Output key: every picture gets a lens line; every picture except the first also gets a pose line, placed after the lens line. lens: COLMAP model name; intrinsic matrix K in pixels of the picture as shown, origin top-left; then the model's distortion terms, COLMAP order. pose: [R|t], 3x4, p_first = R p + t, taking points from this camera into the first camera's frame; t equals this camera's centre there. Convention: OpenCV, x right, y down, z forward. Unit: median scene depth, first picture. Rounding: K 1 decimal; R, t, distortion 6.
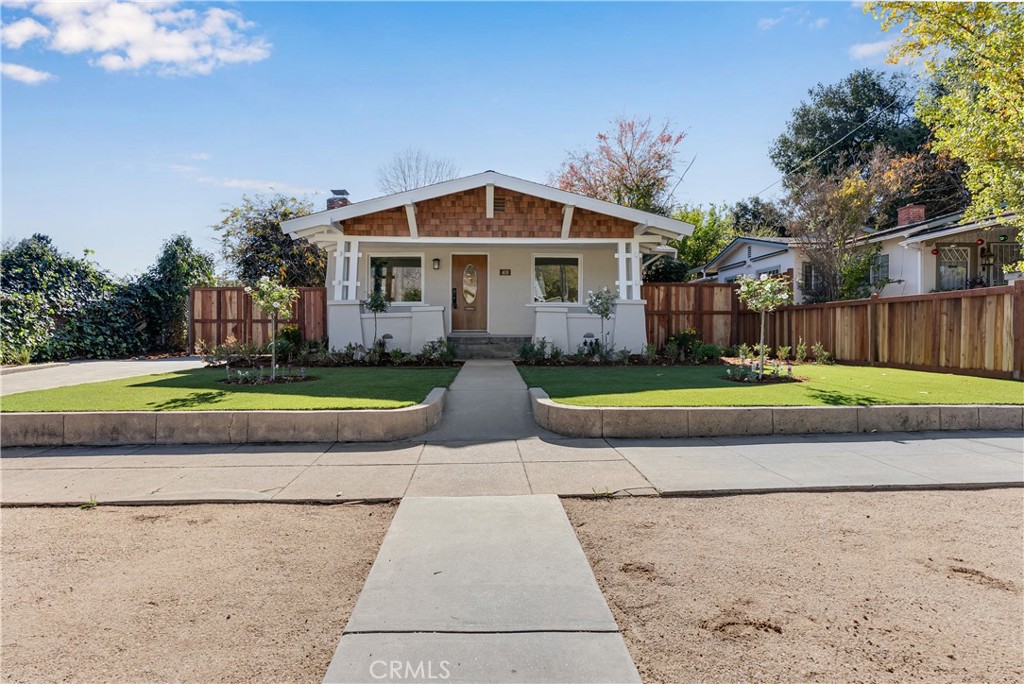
lens RADIAL K [[622.5, 0, 487.8], [0, 622.5, 336.4], [0, 0, 1]] dist [-0.003275, -0.000368]
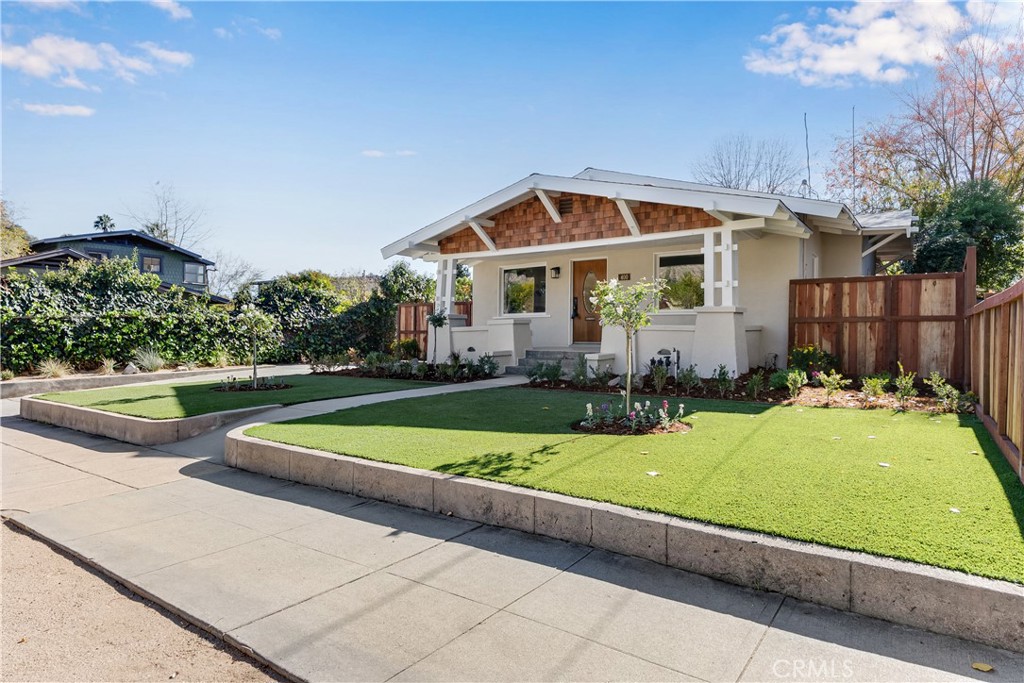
lens RADIAL K [[622.5, 0, 487.8], [0, 622.5, 335.9], [0, 0, 1]] dist [-0.003275, -0.000368]
pose [[0.754309, 0.002803, -0.656514, 0.519125], [-0.001849, 0.999996, 0.002146, -0.023476], [0.656517, -0.000405, 0.754311, 0.232442]]
